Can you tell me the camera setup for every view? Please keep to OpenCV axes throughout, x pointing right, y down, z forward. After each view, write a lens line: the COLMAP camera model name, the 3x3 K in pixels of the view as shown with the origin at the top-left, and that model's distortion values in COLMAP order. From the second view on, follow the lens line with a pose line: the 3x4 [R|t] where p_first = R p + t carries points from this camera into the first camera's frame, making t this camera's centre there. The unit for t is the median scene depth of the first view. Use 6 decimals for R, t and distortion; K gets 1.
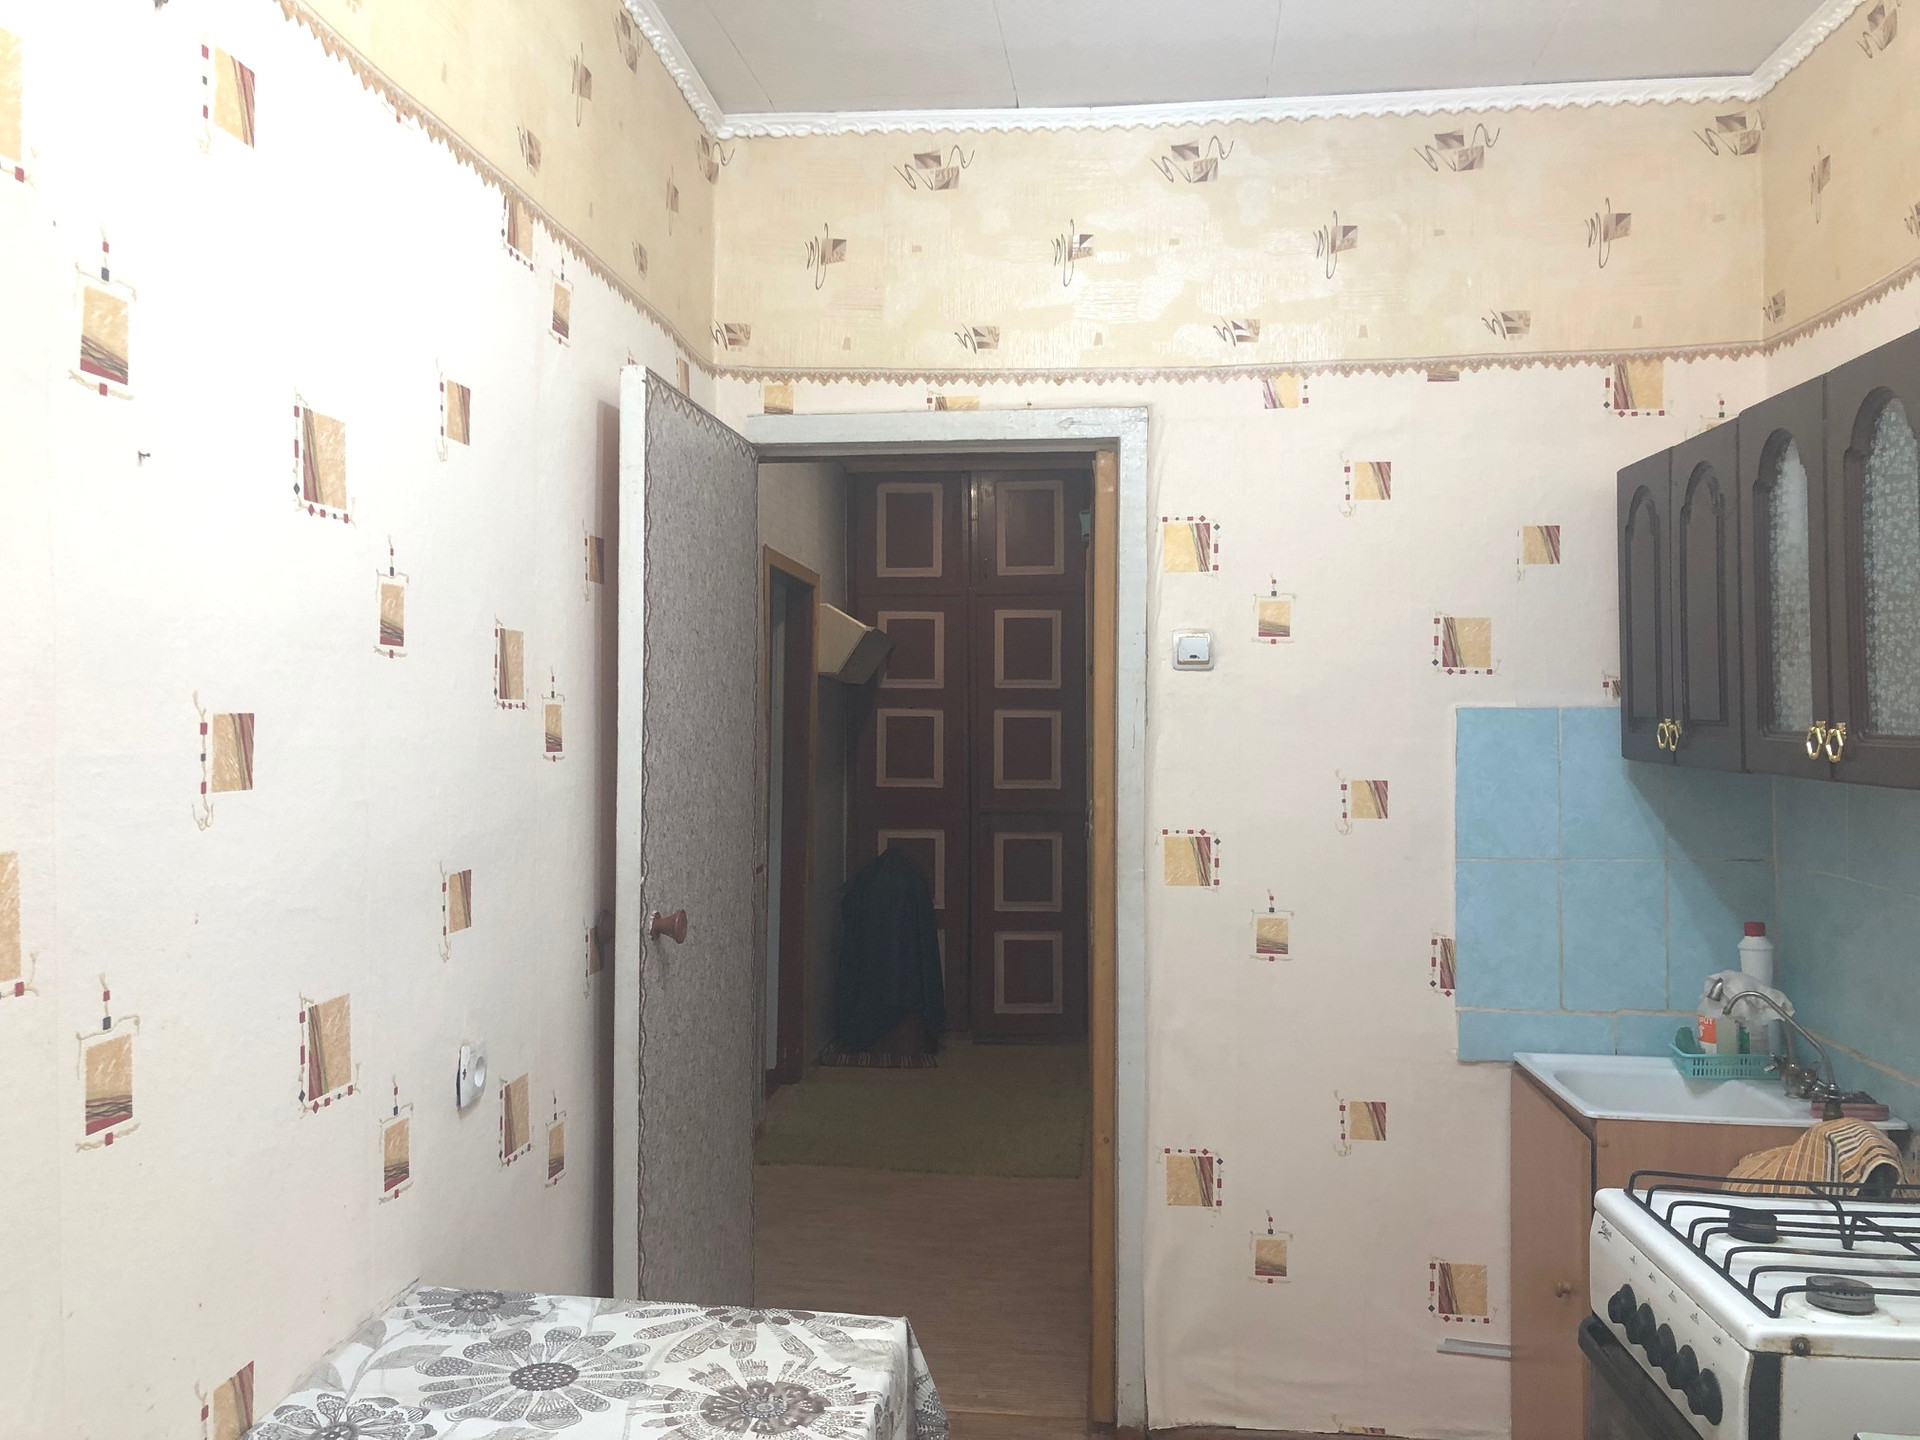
lens RADIAL K [[1611.6, 0, 956.6], [0, 1611.6, 716.7], [0, 0, 1]] dist [0.028881, -0.012972]
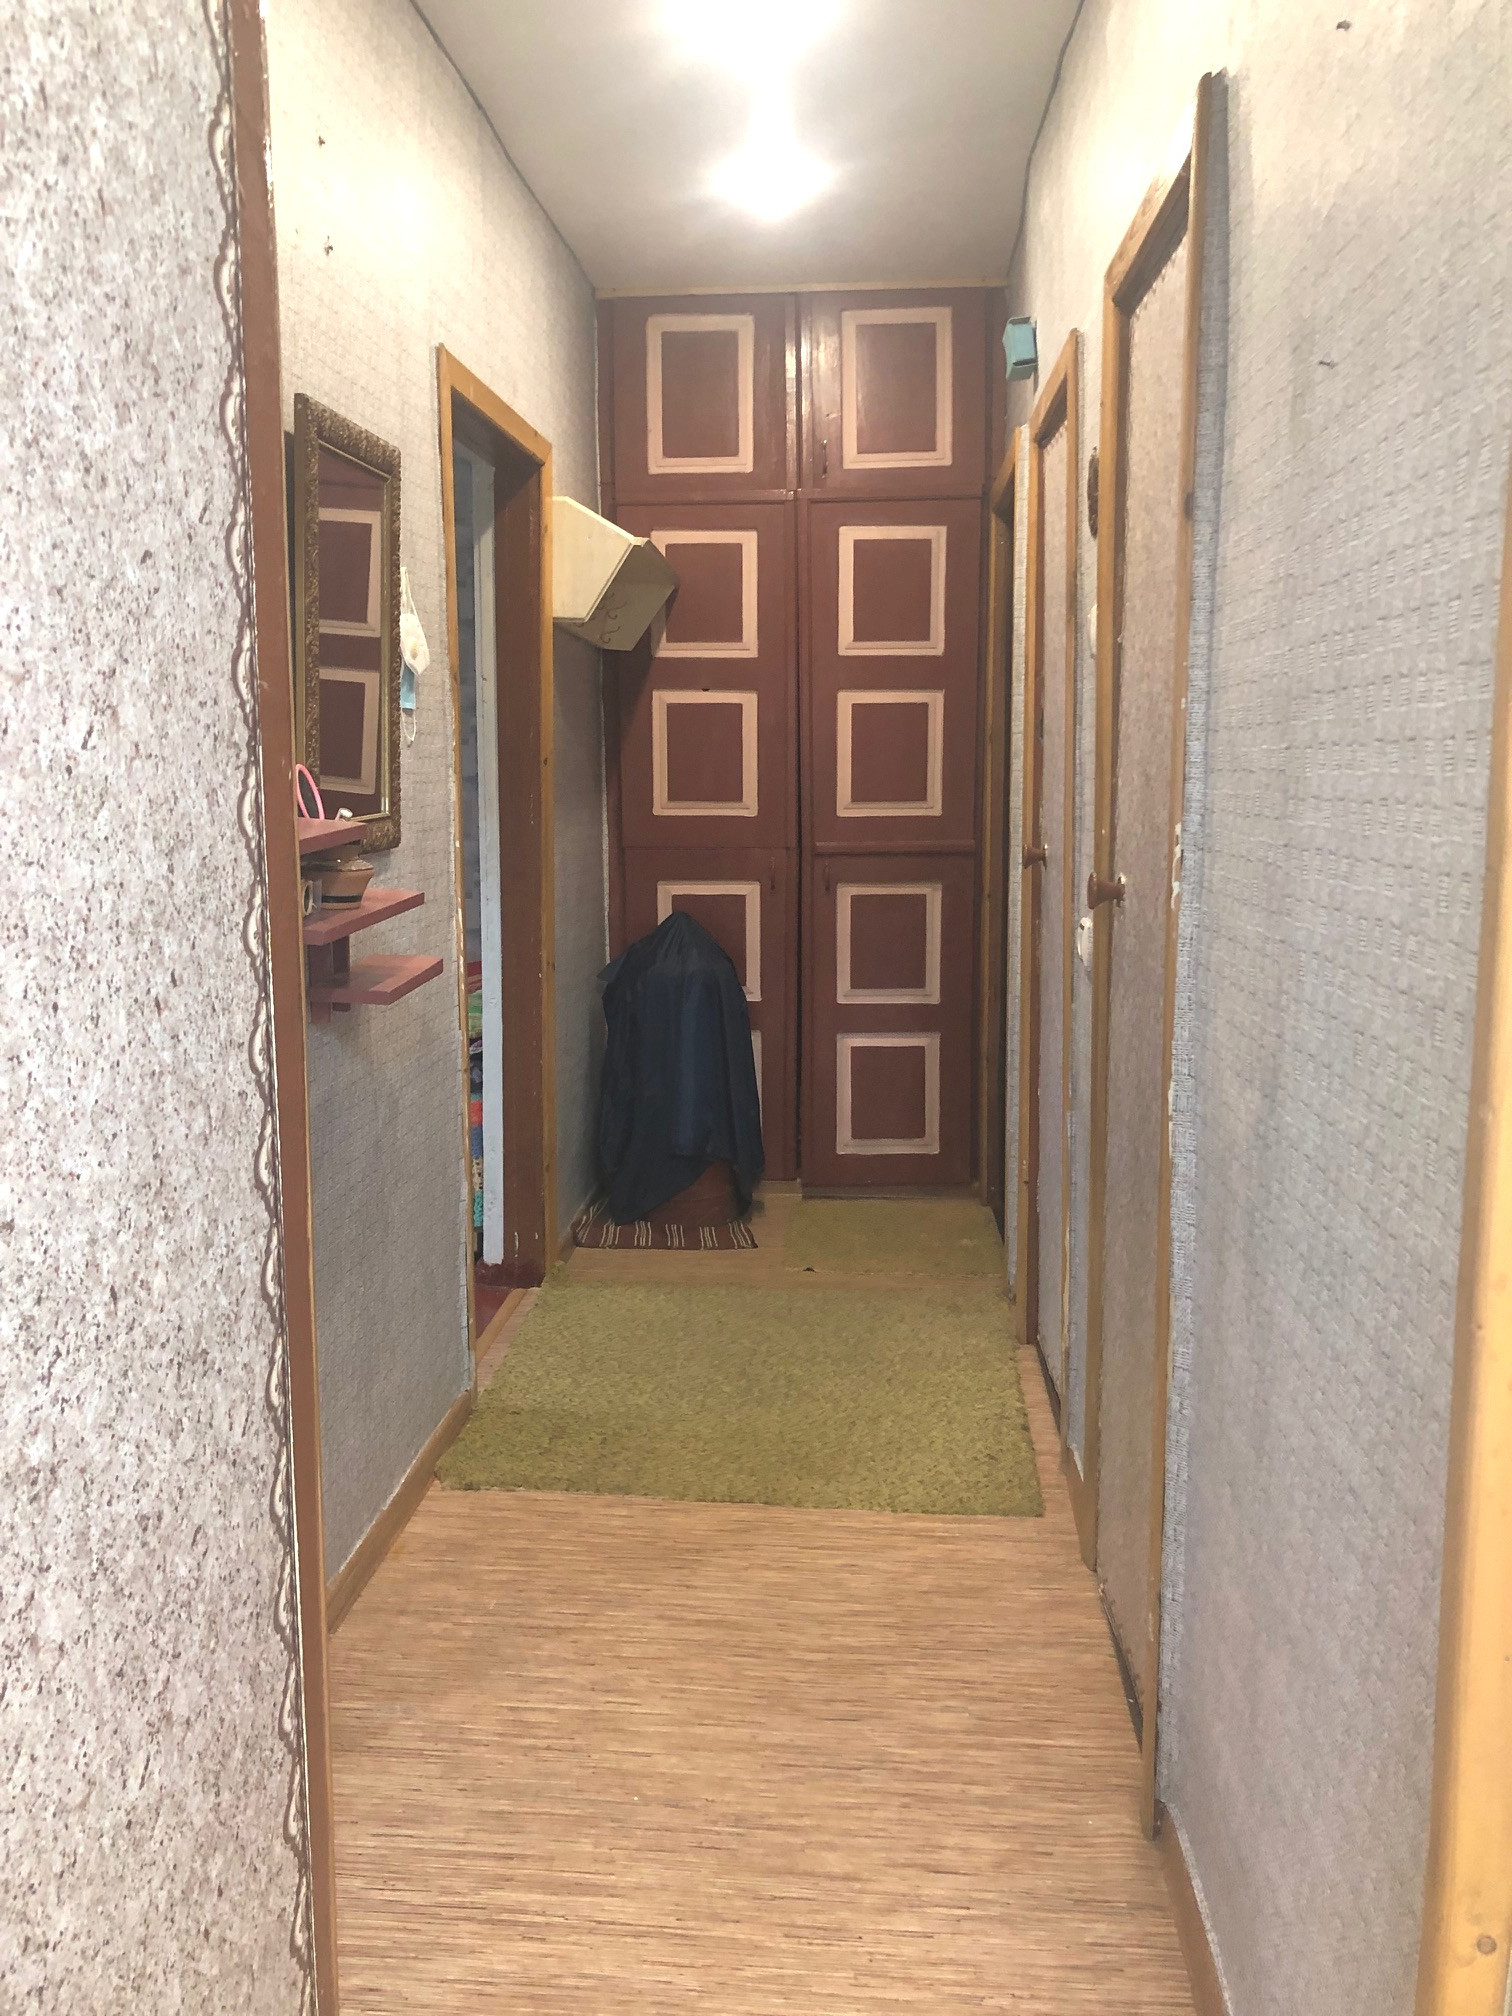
lens RADIAL K [[1692.2, 0, 753.7], [0, 1692.2, 986.9], [0, 0, 1]] dist [0.028881, -0.012972]
pose [[0.999802, -0.010920, 0.016612, -0.025918], [0.008231, 0.988025, 0.154072, 0.009164], [-0.018095, -0.153905, 0.987920, 0.386380]]
